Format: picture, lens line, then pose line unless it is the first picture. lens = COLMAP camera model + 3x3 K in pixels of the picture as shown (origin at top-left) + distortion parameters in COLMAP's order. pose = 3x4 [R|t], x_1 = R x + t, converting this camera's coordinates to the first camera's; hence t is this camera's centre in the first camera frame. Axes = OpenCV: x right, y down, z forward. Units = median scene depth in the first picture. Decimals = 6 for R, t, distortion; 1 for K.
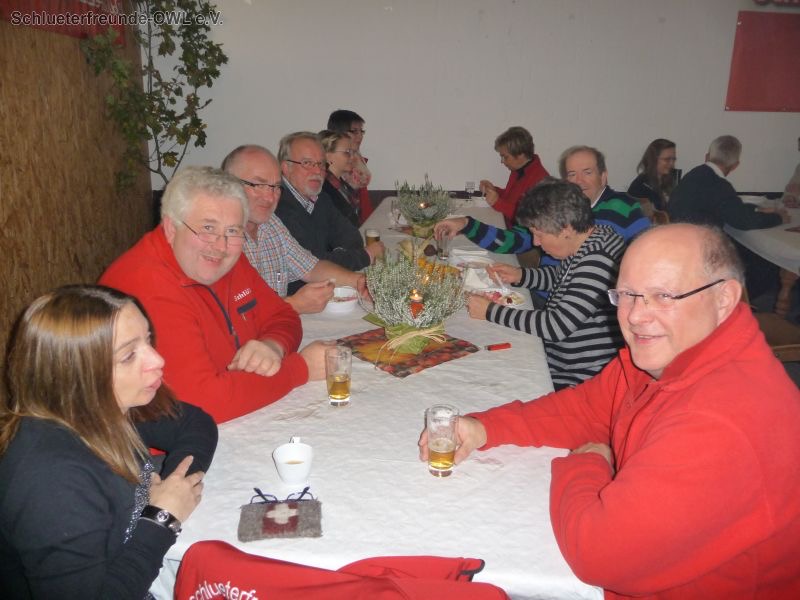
lens RADIAL K [[660.0, 0, 399.3], [0, 660.0, 290.4], [0, 0, 1]] dist [-0.010406, -0.015734]
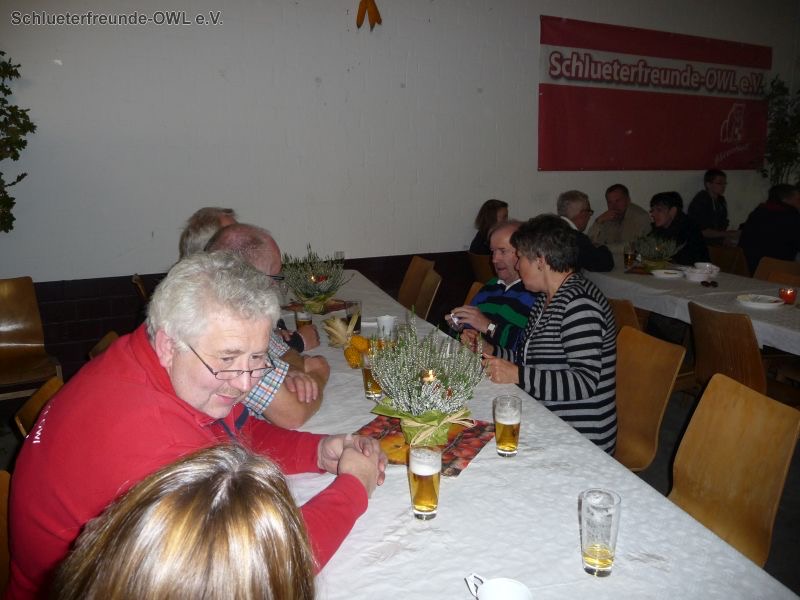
lens RADIAL K [[660.0, 0, 399.3], [0, 660.0, 290.4], [0, 0, 1]] dist [-0.010406, -0.015734]
pose [[0.934053, -0.088920, 0.345886, -0.138460], [0.126387, 0.988134, -0.087277, -0.015166], [-0.334022, 0.125237, 0.934208, 0.093541]]
